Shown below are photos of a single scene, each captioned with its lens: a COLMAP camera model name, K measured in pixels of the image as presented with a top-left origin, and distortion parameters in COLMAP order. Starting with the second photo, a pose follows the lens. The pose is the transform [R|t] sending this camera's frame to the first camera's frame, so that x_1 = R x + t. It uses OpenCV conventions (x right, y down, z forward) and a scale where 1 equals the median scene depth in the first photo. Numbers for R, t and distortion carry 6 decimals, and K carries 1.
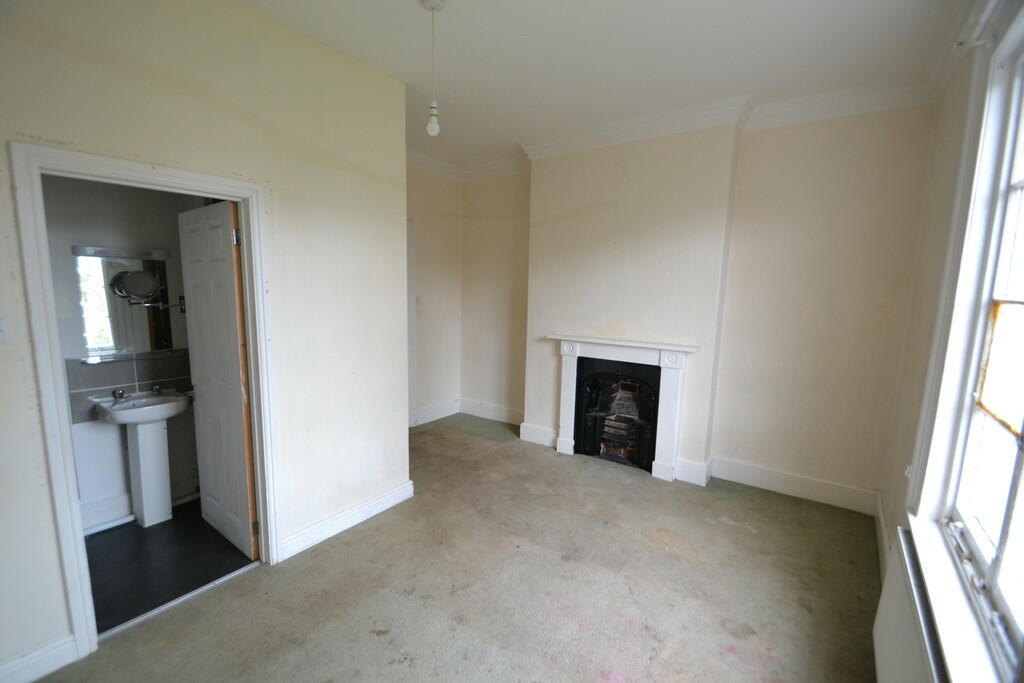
lens RADIAL K [[456.9, 0, 490.2], [0, 456.9, 357.5], [0, 0, 1]] dist [-0.002435, -0.000765]
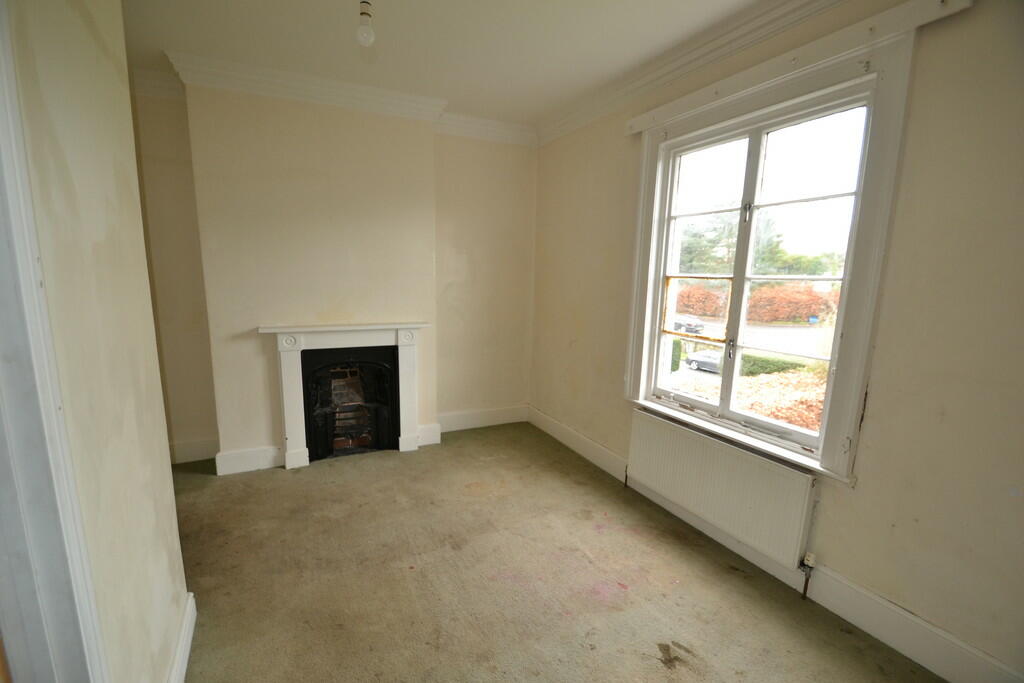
lens RADIAL K [[456.9, 0, 490.2], [0, 456.9, 357.5], [0, 0, 1]] dist [-0.002435, -0.000765]
pose [[0.465455, -0.174182, 0.867763, -0.417340], [0.130570, 0.983230, 0.127324, -0.055939], [-0.875387, 0.054040, 0.480392, 0.316201]]
